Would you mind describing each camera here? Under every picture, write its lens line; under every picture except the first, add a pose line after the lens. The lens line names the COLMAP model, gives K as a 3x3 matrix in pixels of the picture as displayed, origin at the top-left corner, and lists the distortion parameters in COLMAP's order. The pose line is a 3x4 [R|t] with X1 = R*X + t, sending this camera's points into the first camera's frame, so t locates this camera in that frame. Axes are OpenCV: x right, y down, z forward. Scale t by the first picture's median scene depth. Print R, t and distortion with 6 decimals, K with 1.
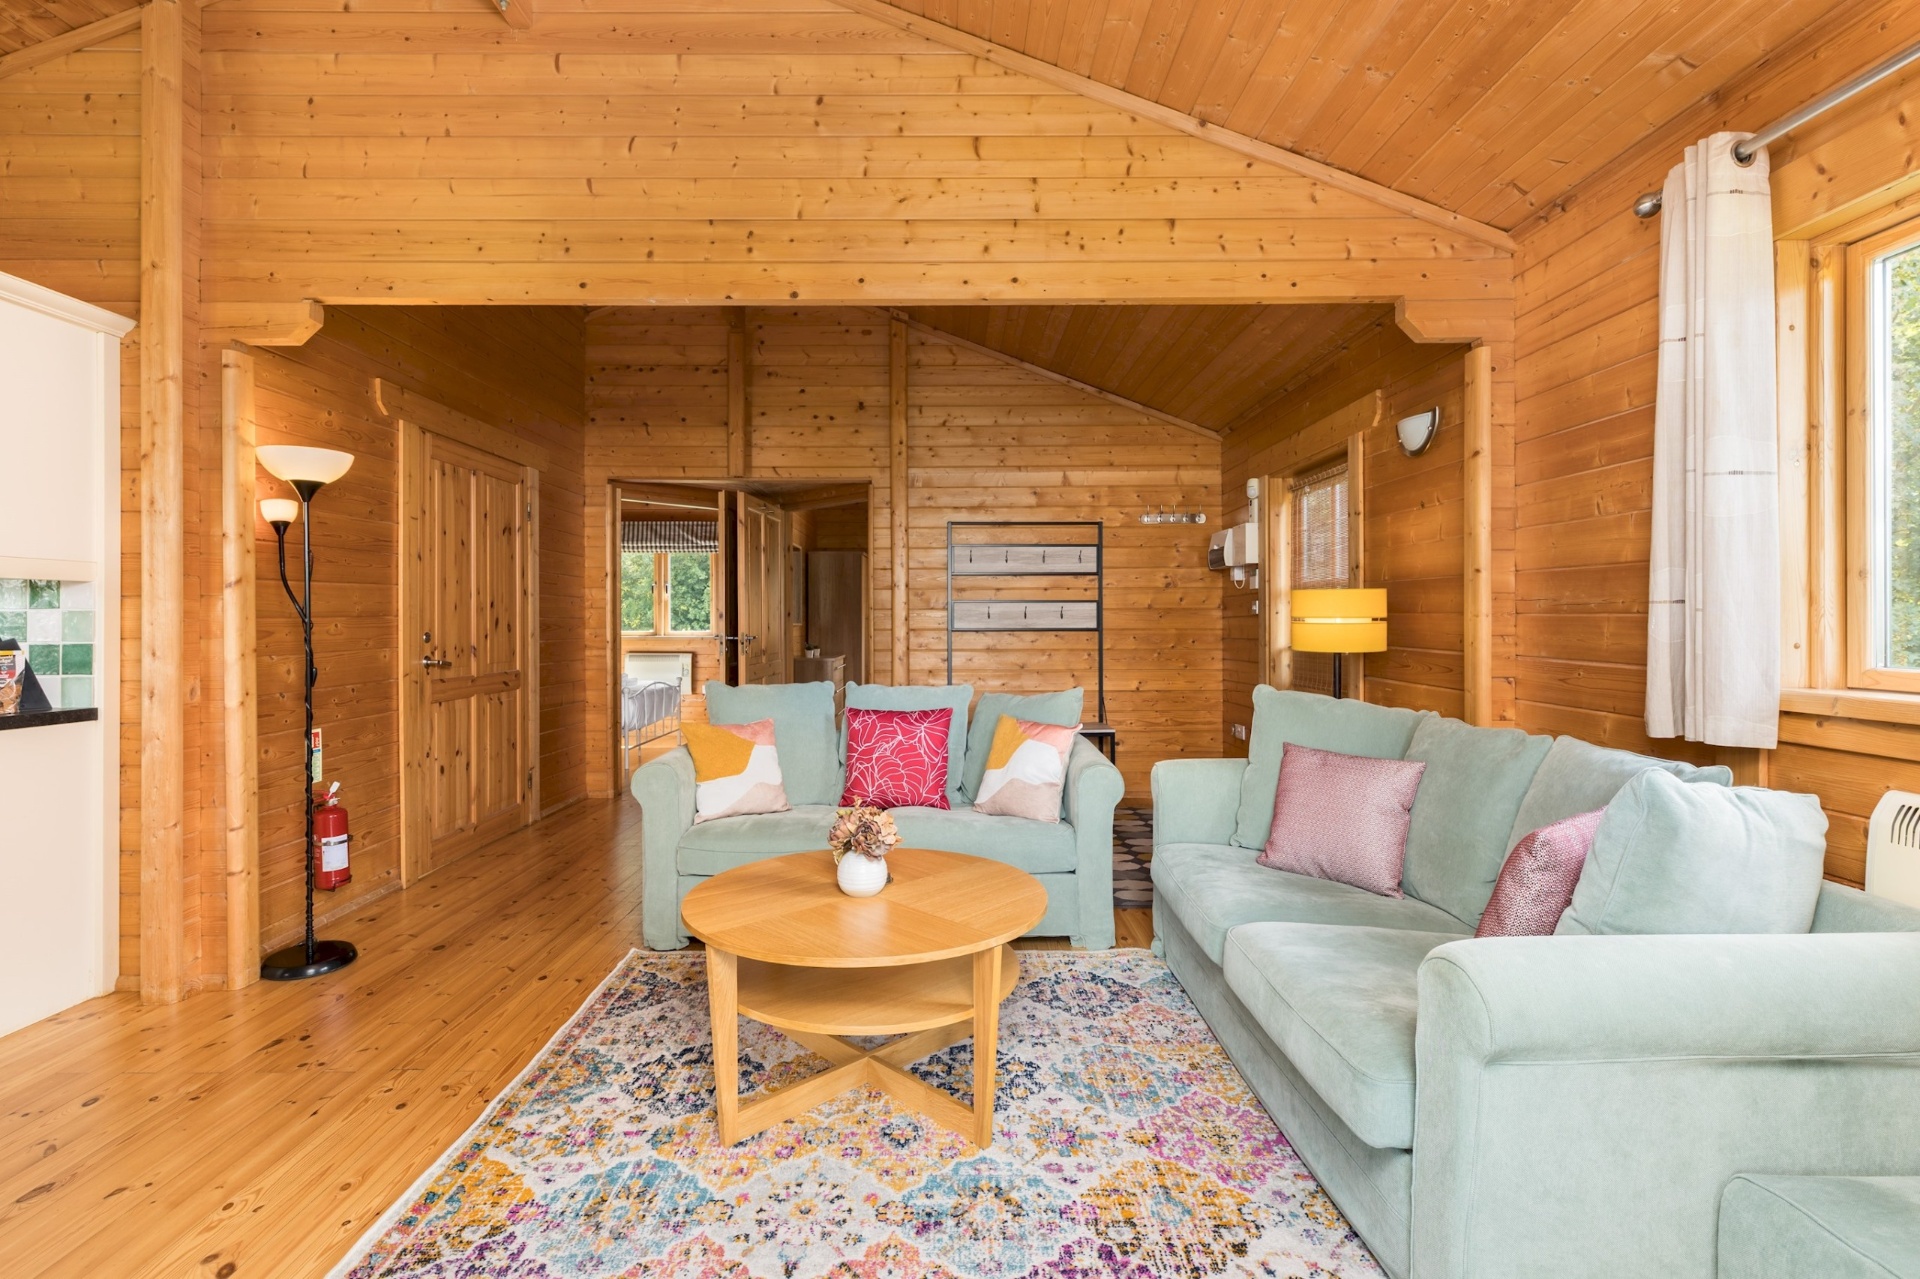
lens RADIAL K [[901.2, 0, 949.5], [0, 901.2, 622.1], [0, 0, 1]] dist [-0.003110, 0.000312]
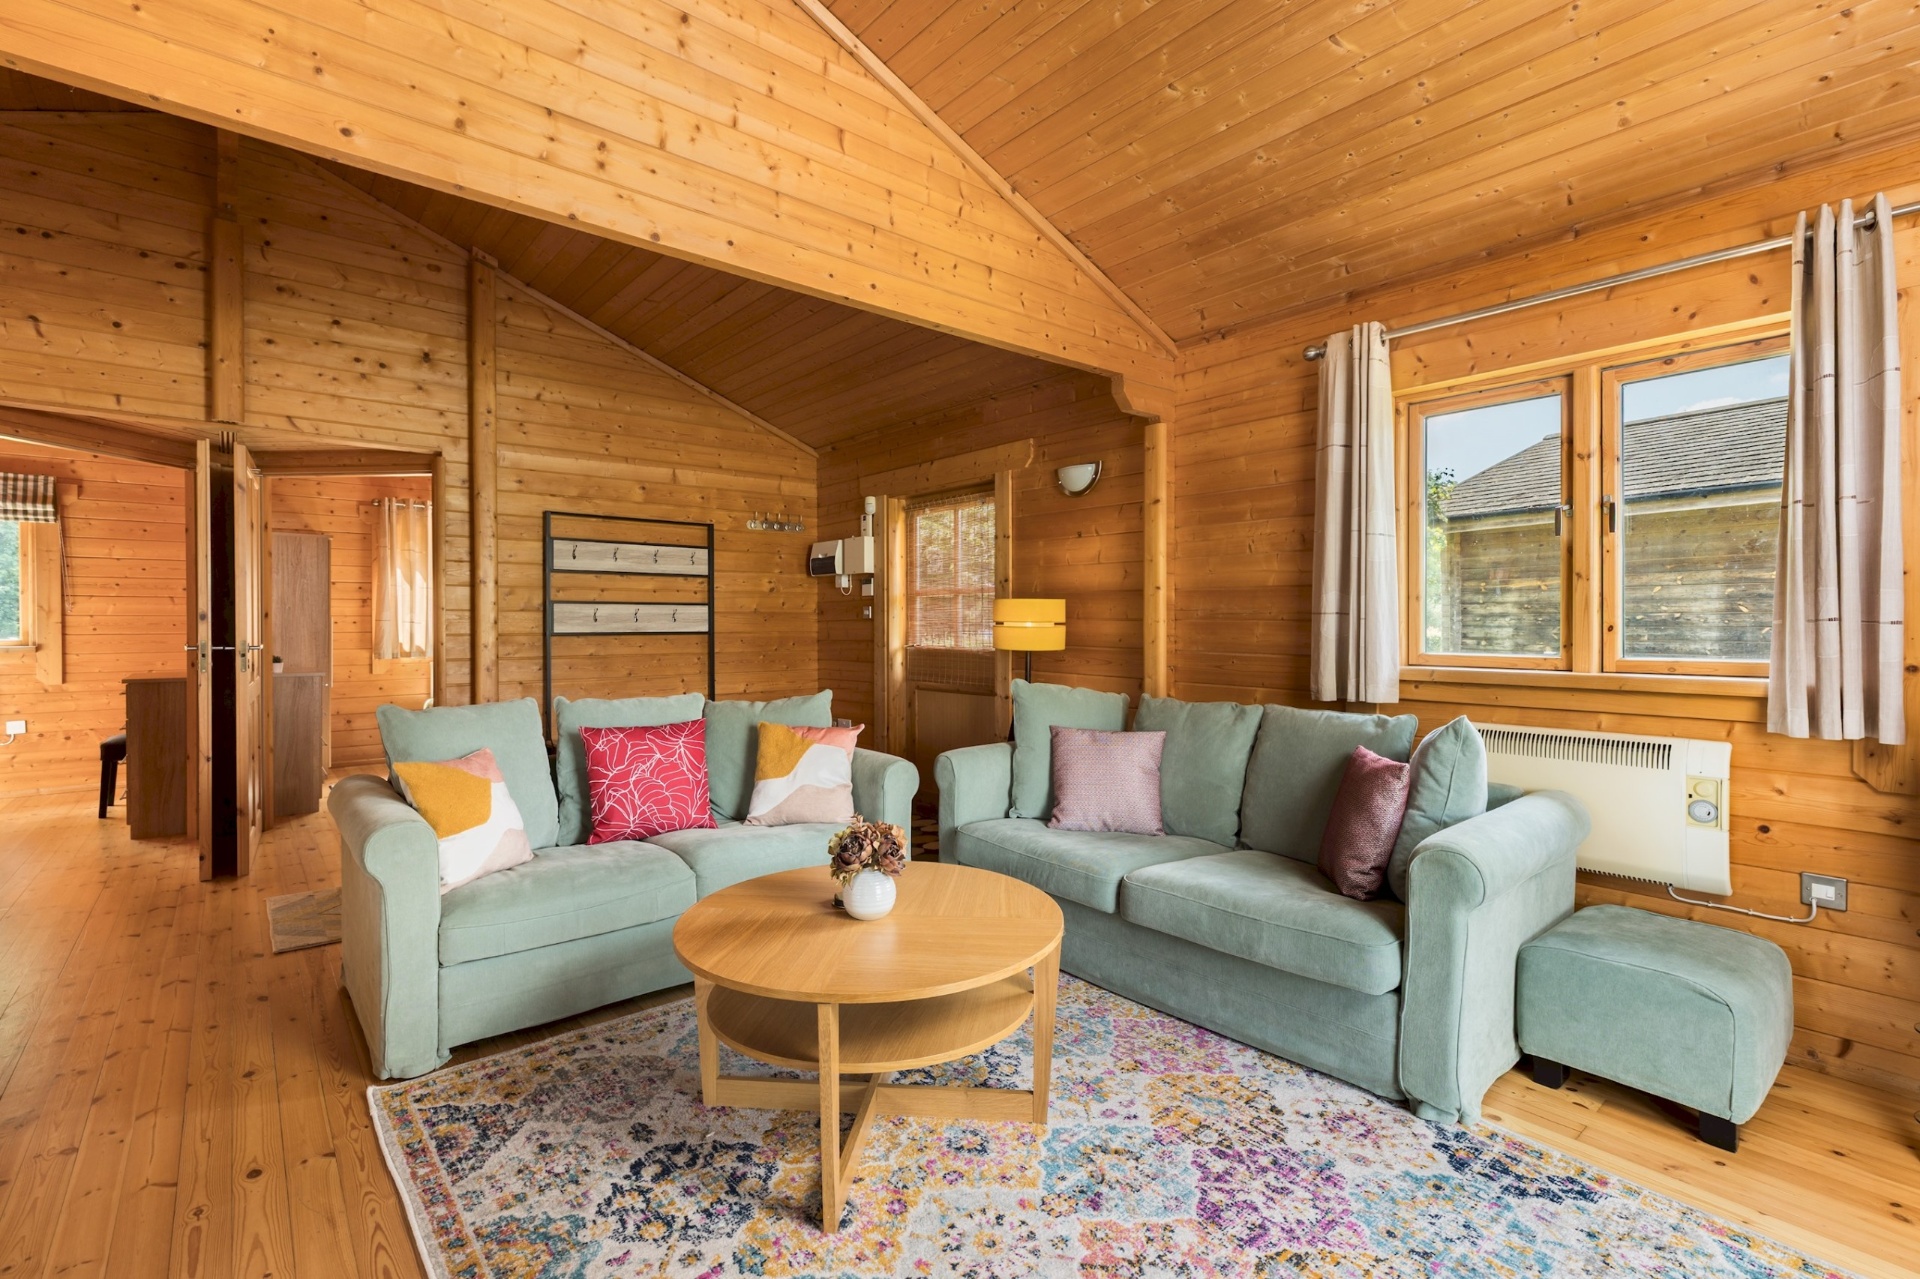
lens RADIAL K [[863.2, 0, 968.4], [0, 863.2, 629.7], [0, 0, 1]] dist [0.004238, 0.000289]
pose [[0.763614, -0.003148, 0.645665, -0.401307], [-0.000372, 0.999986, 0.005315, -0.001157], [-0.645673, -0.004299, 0.763602, 0.165423]]
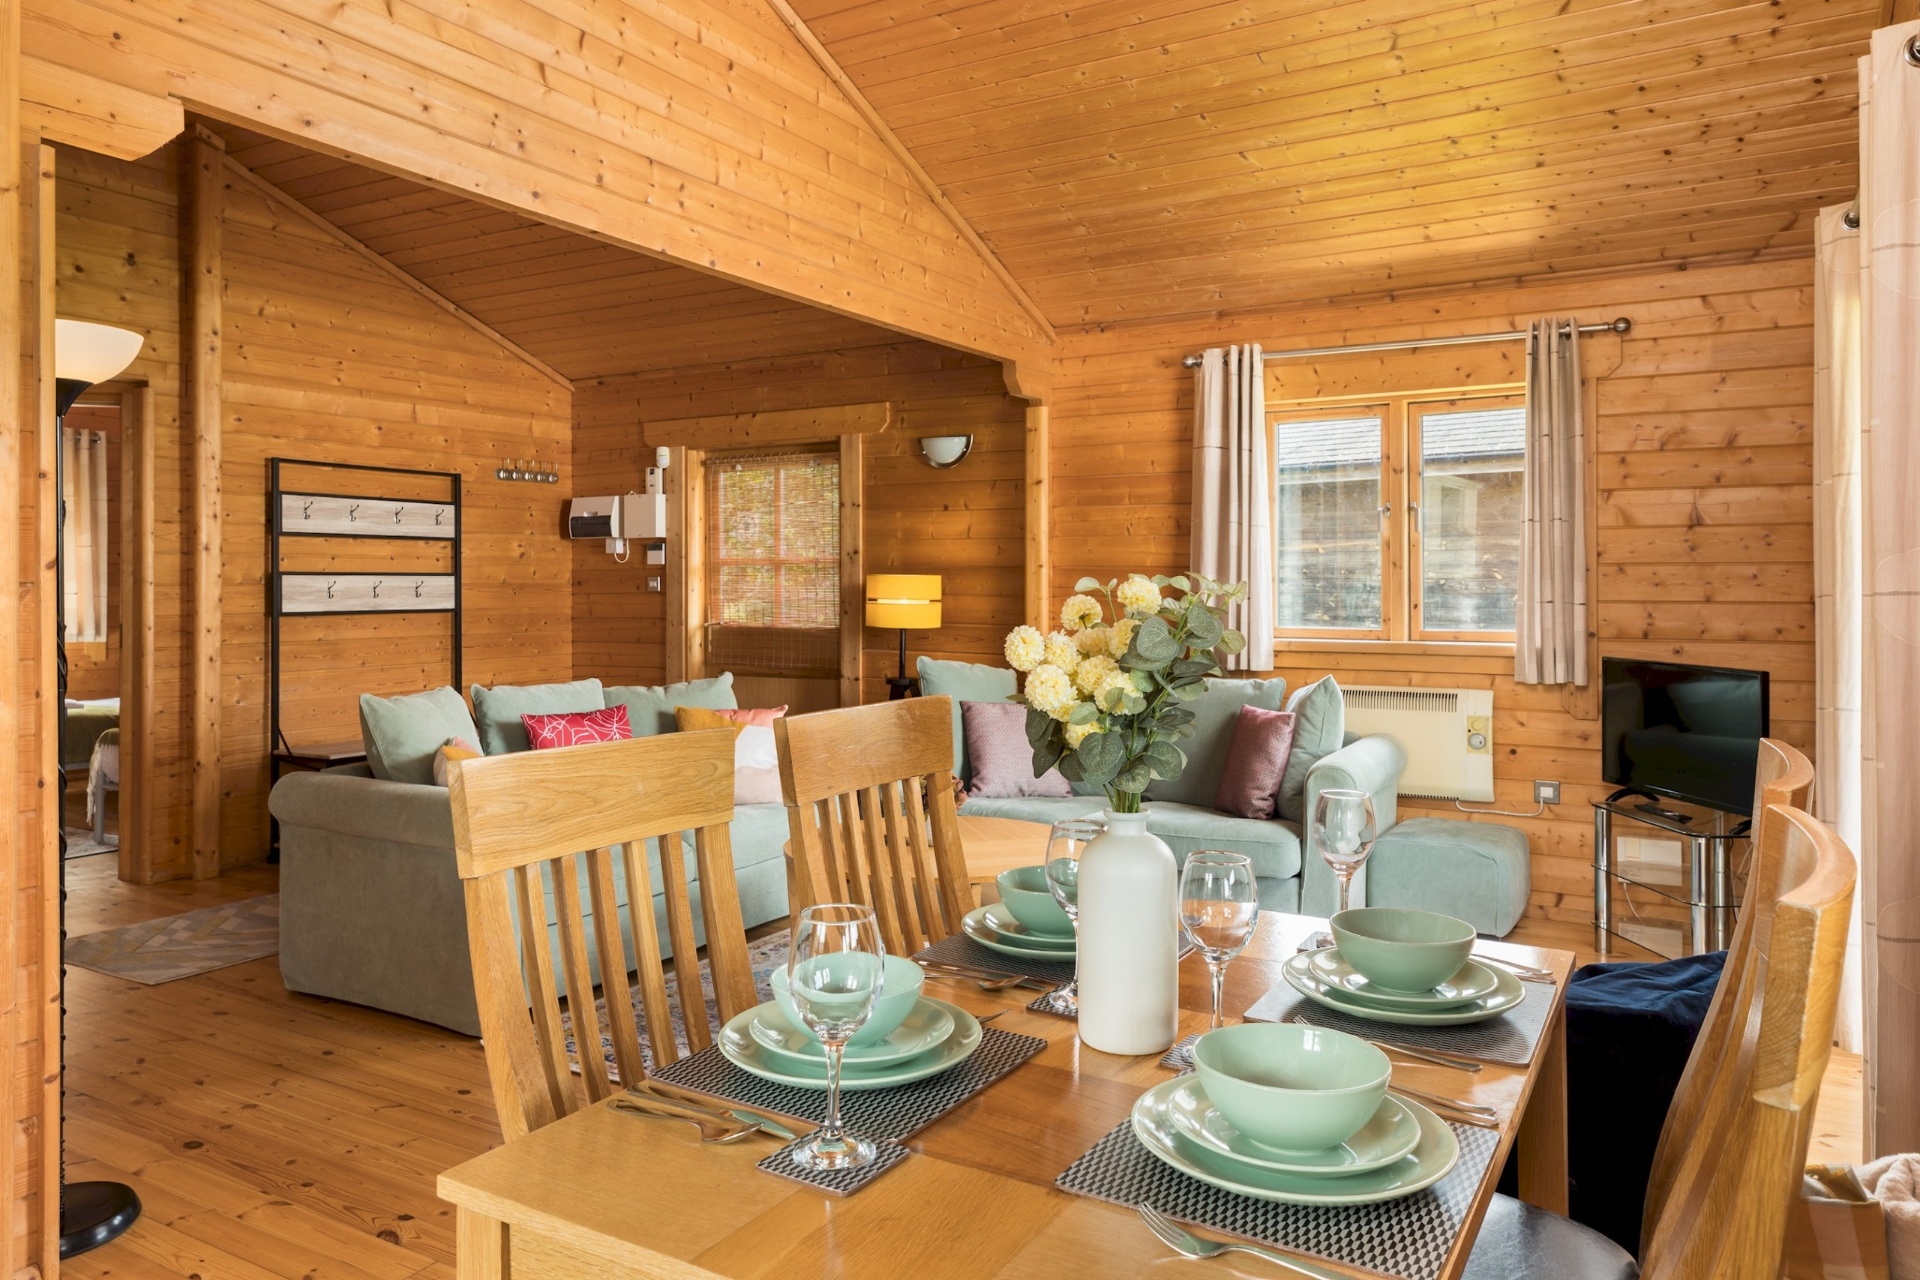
lens RADIAL K [[1287.7, 0, 960.2], [0, 1287.7, 579.3], [0, 0, 1]] dist [0.012278, 0.003493]
pose [[0.508337, 0.003989, 0.861149, -1.019340], [0.000499, 0.999988, -0.004926, -0.023359], [-0.861158, 0.002934, 0.508328, 0.081931]]
